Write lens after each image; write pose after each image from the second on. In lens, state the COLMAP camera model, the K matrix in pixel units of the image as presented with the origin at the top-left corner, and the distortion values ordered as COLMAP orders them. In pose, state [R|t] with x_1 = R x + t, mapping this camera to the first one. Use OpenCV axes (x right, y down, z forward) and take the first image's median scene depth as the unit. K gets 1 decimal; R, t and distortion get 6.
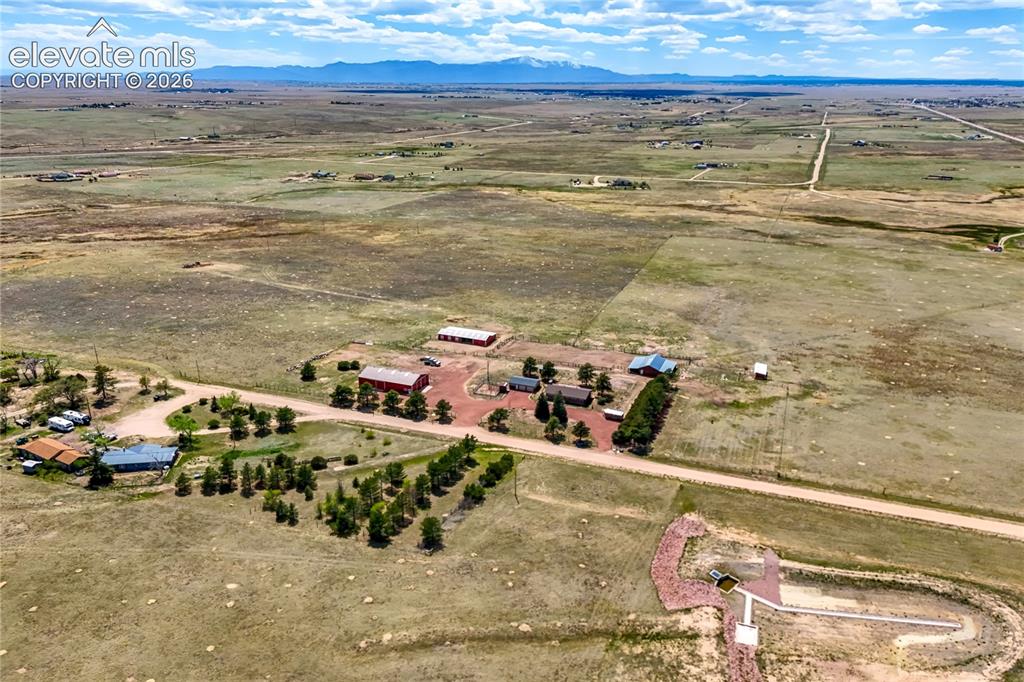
lens RADIAL K [[762.2, 0, 512.7], [0, 762.2, 341.0], [0, 0, 1]] dist [0.019072, -0.002375]
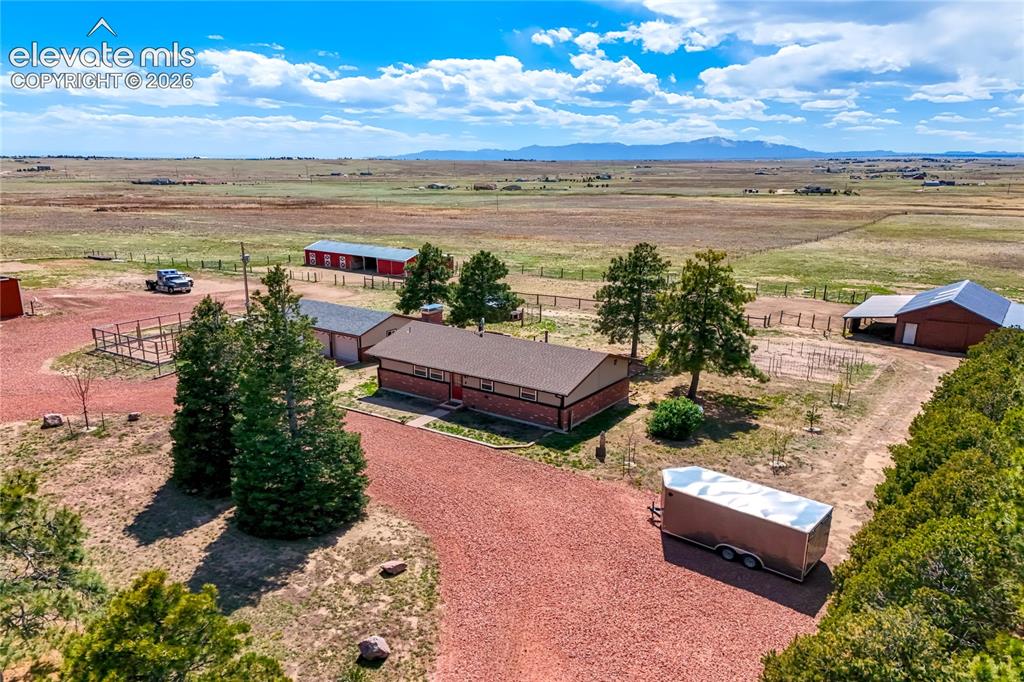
lens RADIAL K [[762.2, 0, 515.6], [0, 762.2, 337.0], [0, 0, 1]] dist [0.019072, -0.002375]
pose [[0.973162, 0.056820, -0.222996, 0.116274], [-0.079200, 0.992536, -0.092732, 0.077344], [0.216062, 0.107905, 0.970399, 0.822110]]
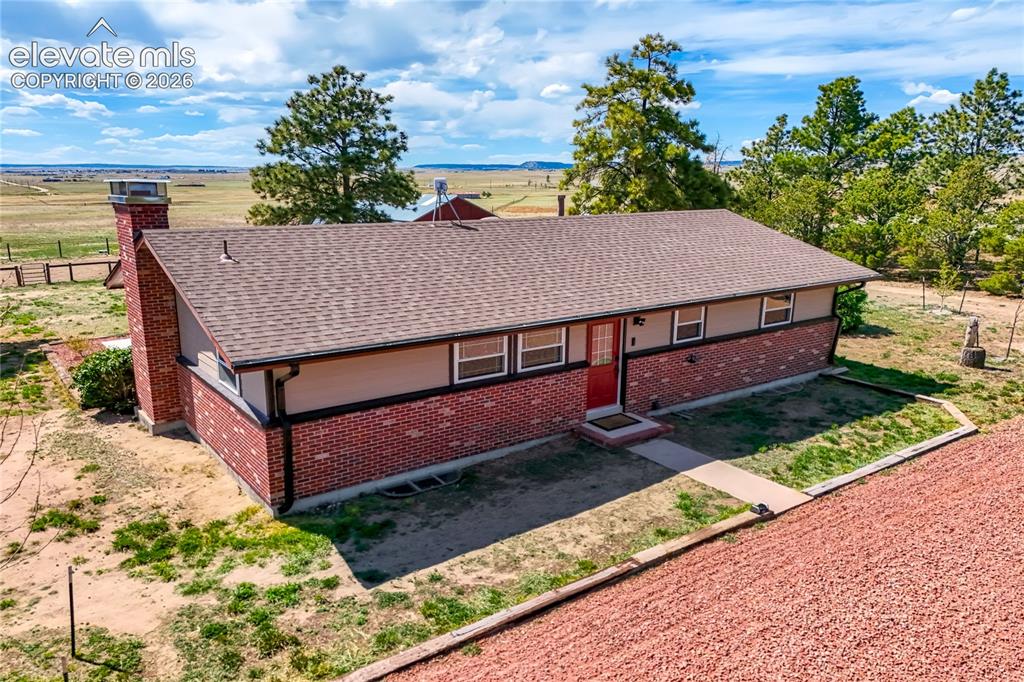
lens RADIAL K [[762.2, 0, 513.6], [0, 762.2, 342.7], [0, 0, 1]] dist [0.019072, -0.002375]
pose [[0.535549, -0.183724, 0.824277, 0.020406], [0.264309, 0.963478, 0.043023, 0.068124], [-0.802077, 0.194823, 0.564549, 0.958261]]
